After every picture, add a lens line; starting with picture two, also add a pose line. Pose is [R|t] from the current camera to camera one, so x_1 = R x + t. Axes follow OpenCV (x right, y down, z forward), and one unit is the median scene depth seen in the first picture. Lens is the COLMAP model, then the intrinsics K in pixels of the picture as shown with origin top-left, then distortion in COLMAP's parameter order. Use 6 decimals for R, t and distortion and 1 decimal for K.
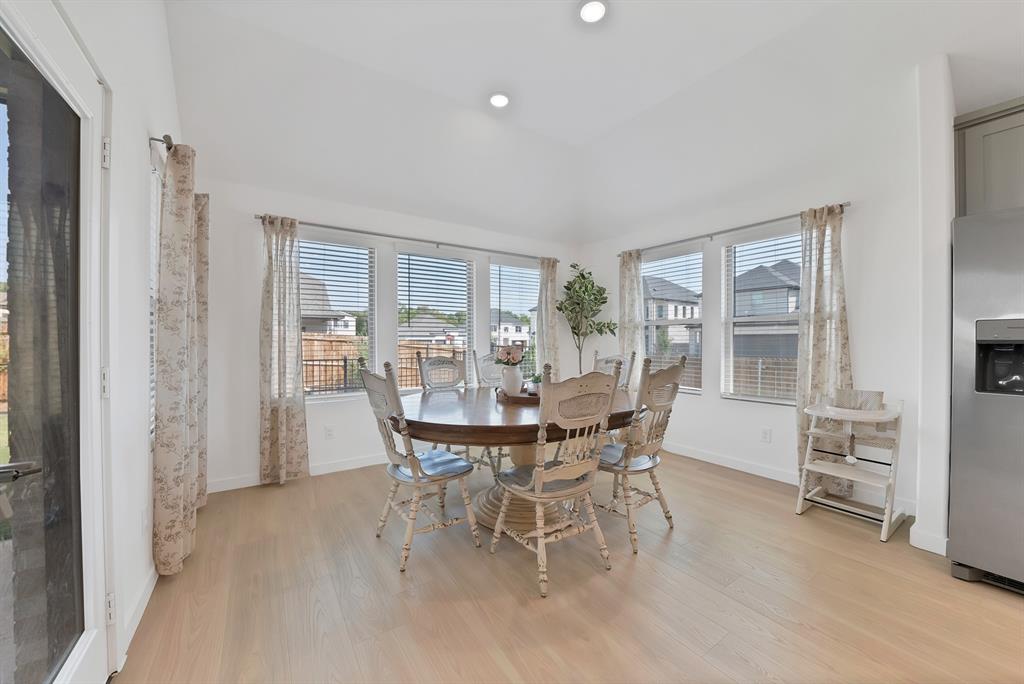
lens RADIAL K [[372.8, 0, 510.5], [0, 372.8, 342.0], [0, 0, 1]] dist [-0.026102, 0.002603]
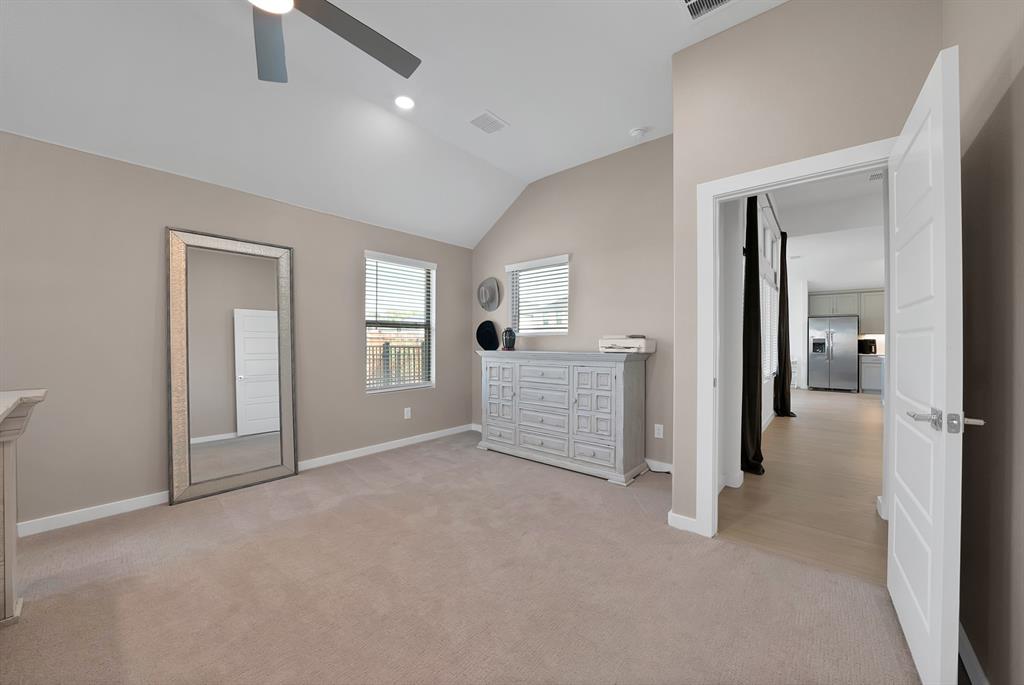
lens RADIAL K [[372.8, 0, 522.8], [0, 372.8, 335.0], [0, 0, 1]] dist [-0.026102, 0.002603]
pose [[0.962957, 0.005394, 0.269601, -2.376212], [-0.002347, 0.999930, -0.011622, -0.023146], [-0.269644, 0.010559, 0.962902, -1.702712]]
